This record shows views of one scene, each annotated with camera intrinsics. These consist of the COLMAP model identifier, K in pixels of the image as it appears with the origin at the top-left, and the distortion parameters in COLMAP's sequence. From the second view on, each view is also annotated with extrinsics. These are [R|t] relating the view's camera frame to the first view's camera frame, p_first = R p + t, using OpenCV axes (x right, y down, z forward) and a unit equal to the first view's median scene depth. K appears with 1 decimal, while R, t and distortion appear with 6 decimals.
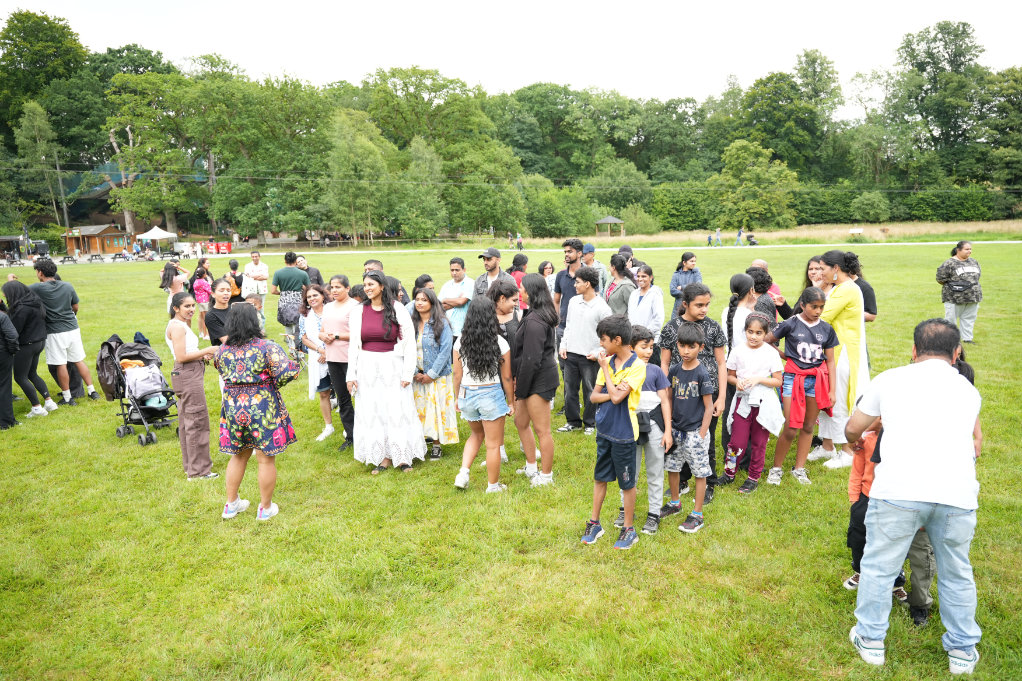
lens RADIAL K [[682.0, 0, 506.7], [0, 682.0, 342.4], [0, 0, 1]] dist [-0.011369, -0.001984]
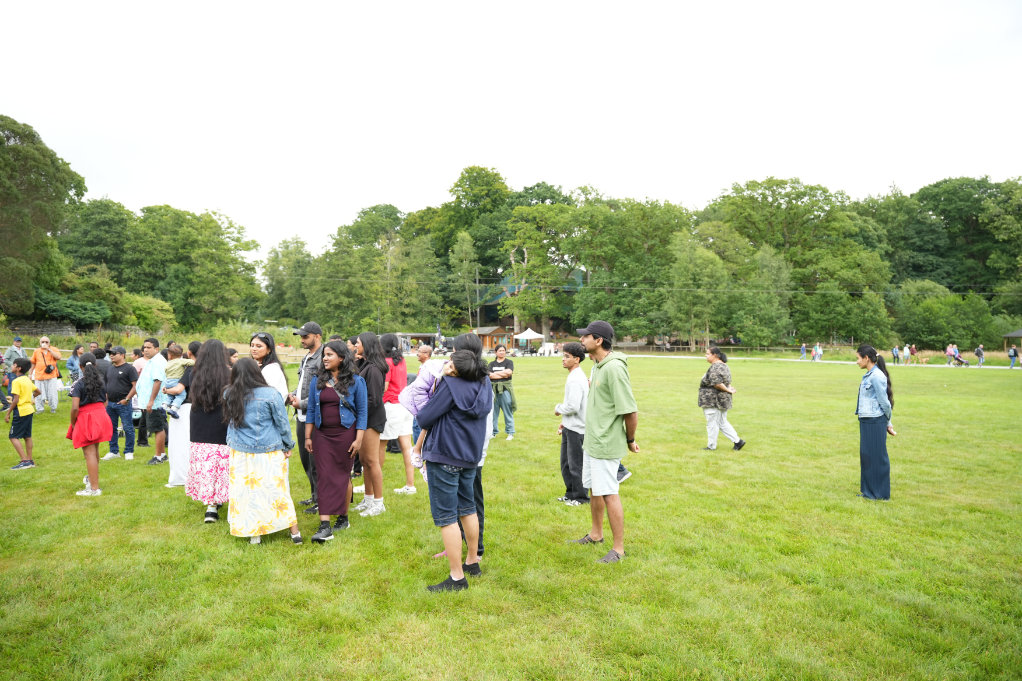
lens RADIAL K [[682.0, 0, 509.1], [0, 682.0, 338.9], [0, 0, 1]] dist [-0.011369, -0.001984]
pose [[0.832499, 0.028231, -0.553306, 0.106703], [-0.116567, 0.985271, -0.125114, -0.000251], [0.541625, 0.168654, 0.823528, 0.005195]]
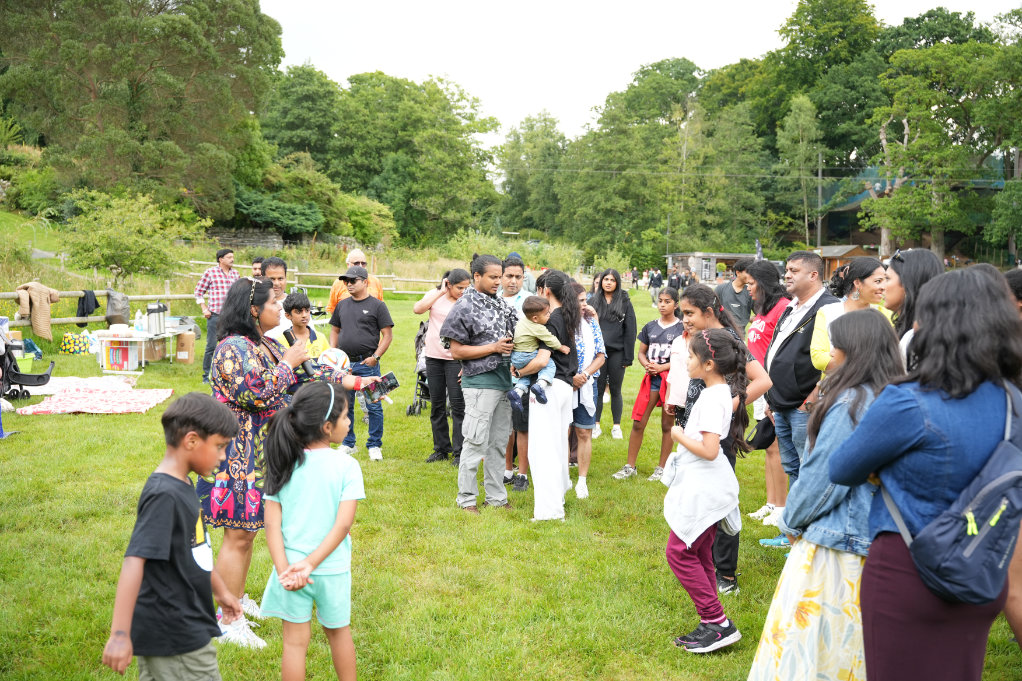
lens RADIAL K [[987.4, 0, 510.7], [0, 987.4, 342.9], [0, 0, 1]] dist [0.003225, 0.000000]
pose [[0.611525, 0.107952, -0.783826, 0.066478], [-0.169818, 0.985470, 0.003235, -0.000119], [0.772787, 0.131130, 0.620972, 0.011384]]
